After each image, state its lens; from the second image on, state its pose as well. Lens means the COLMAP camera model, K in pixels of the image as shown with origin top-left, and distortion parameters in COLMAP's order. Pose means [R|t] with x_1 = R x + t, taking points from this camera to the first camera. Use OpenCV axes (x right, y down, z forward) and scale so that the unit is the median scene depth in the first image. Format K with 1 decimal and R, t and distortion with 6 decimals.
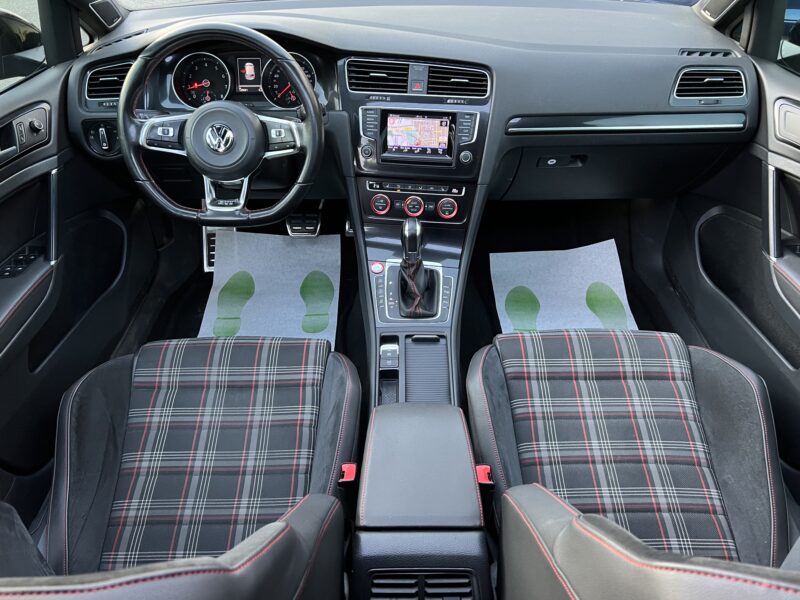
lens RADIAL K [[593.4, 0, 400.0], [0, 593.4, 300.0], [0, 0, 1]] dist [0.088576, -0.098221]
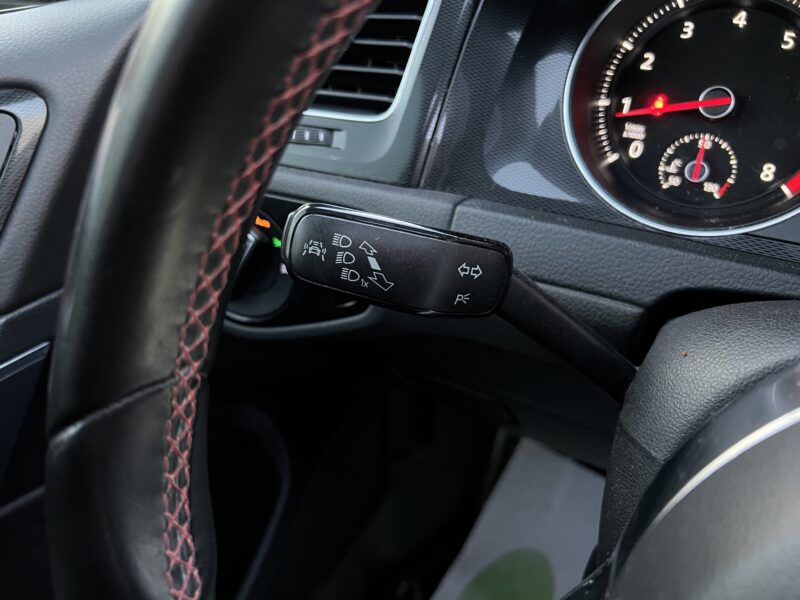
lens RADIAL K [[595.3, 0, 400.0], [0, 595.3, 300.0], [0, 0, 1]] dist [0.067257, -0.106832]
pose [[0.858664, 0.281656, -0.428212, -0.323842], [-0.297484, 0.954220, 0.031113, -0.282202], [0.417371, 0.100670, 0.903143, 0.813716]]
